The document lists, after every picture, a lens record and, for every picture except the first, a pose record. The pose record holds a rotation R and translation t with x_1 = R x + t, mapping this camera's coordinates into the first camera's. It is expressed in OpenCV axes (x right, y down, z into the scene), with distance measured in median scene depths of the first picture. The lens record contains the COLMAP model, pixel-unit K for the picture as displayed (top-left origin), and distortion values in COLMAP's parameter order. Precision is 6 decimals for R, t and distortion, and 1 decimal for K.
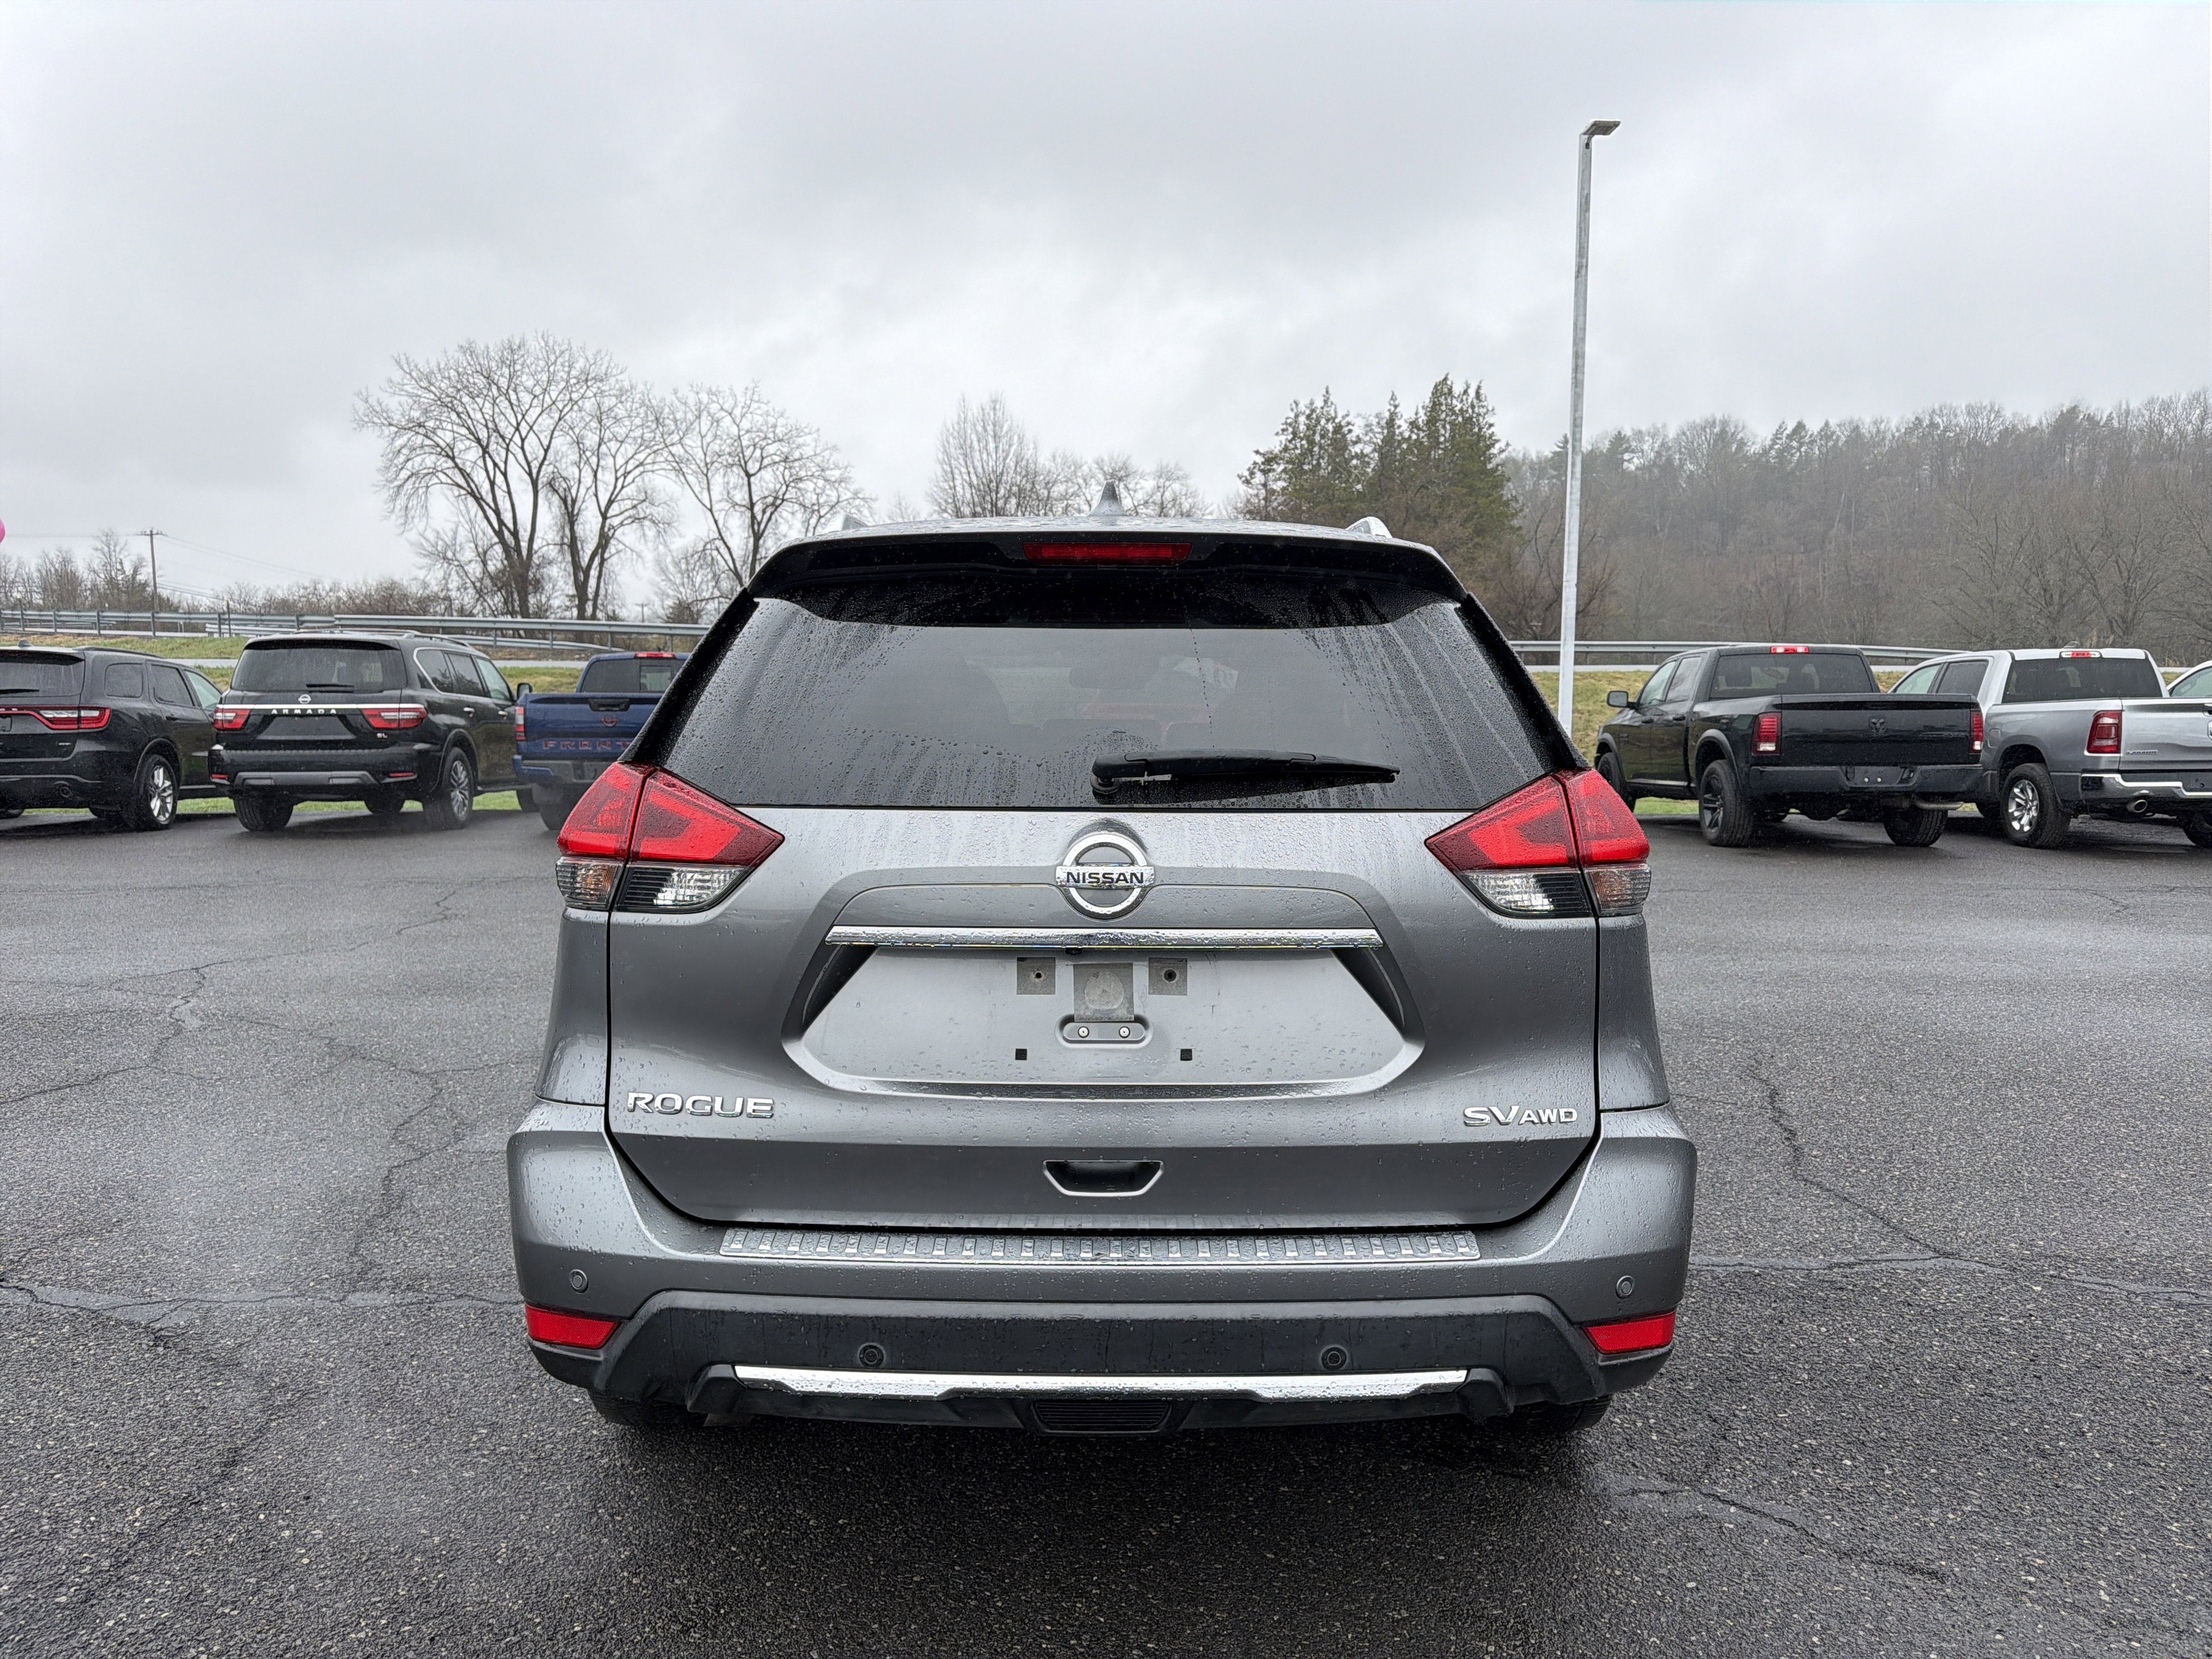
lens RADIAL K [[1553.0, 0, 1121.7], [0, 1553.0, 857.1], [0, 0, 1]] dist [0.028829, -0.036762]
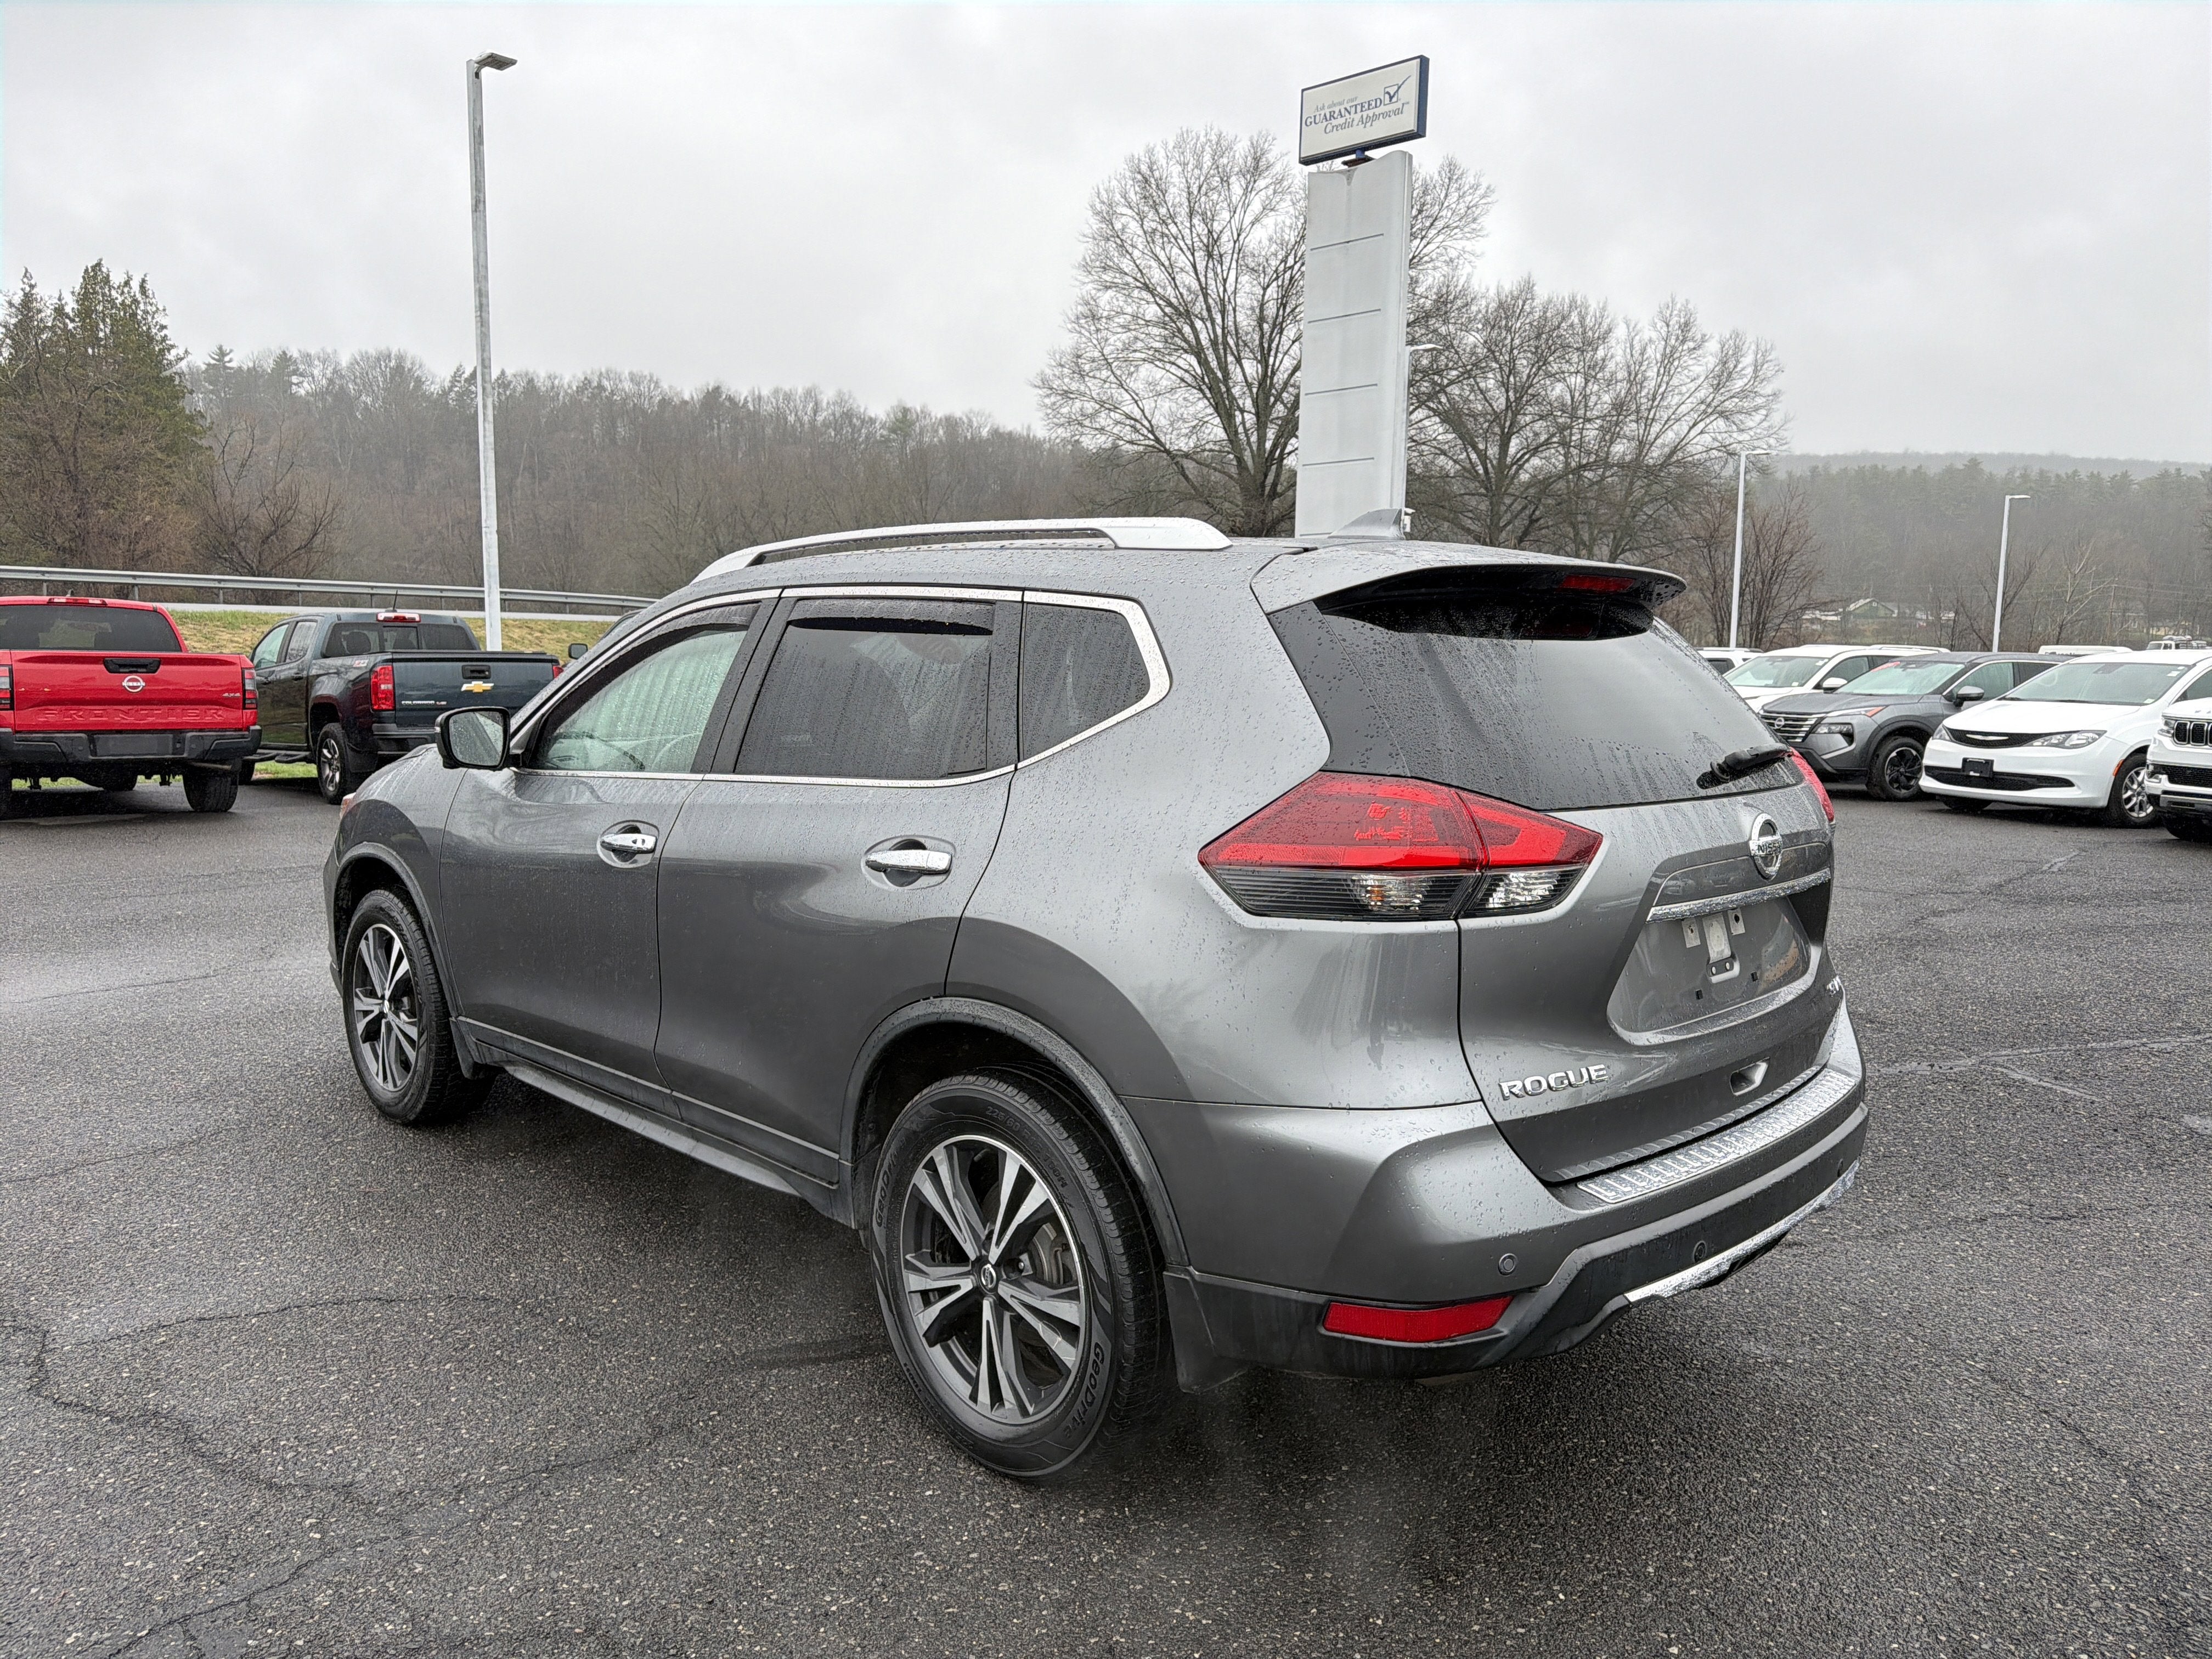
lens RADIAL K [[1553.0, 0, 1101.6], [0, 1553.0, 832.7], [0, 0, 1]] dist [0.028829, -0.036762]
pose [[0.707374, -0.075042, 0.702845, -0.142510], [0.060518, 0.997127, 0.045555, -0.009915], [-0.704244, 0.010310, 0.709883, 0.048780]]
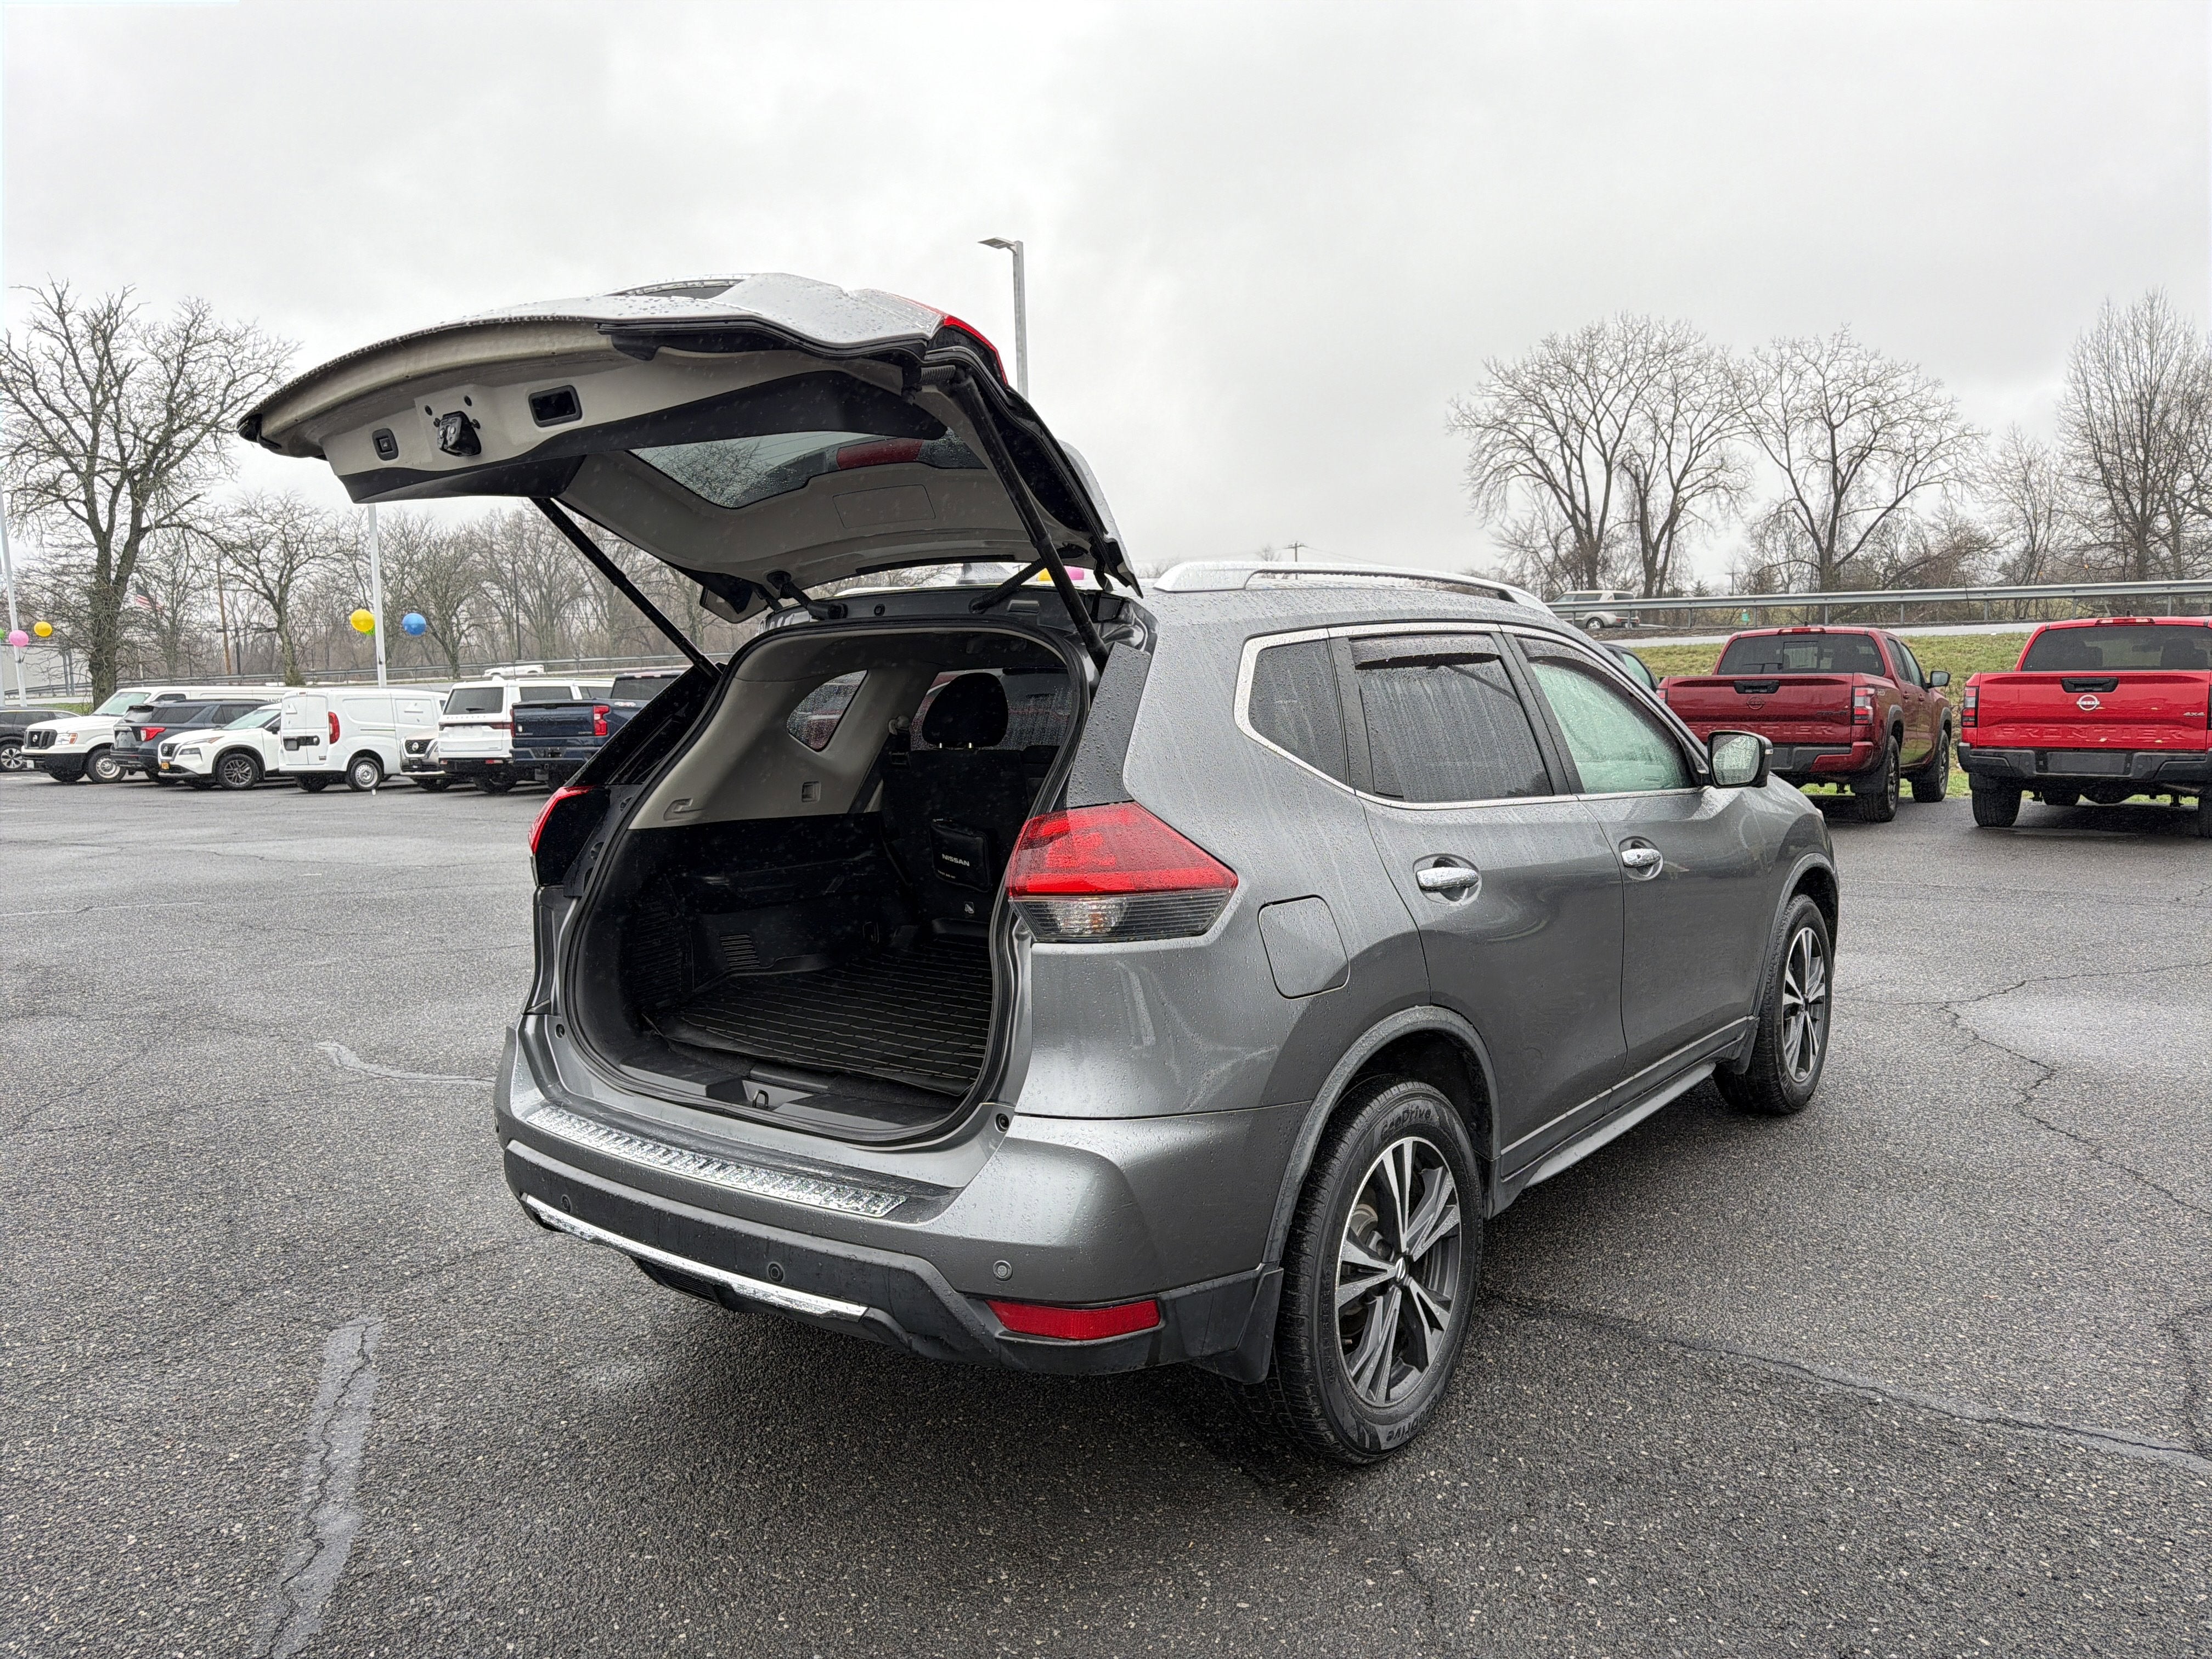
lens RADIAL K [[1553.0, 0, 1108.7], [0, 1553.0, 860.3], [0, 0, 1]] dist [0.028829, -0.036762]
pose [[0.775831, 0.043292, -0.629454, 0.120644], [-0.031629, 0.999057, 0.029727, -0.006343], [0.630147, -0.003154, 0.776469, 0.020018]]
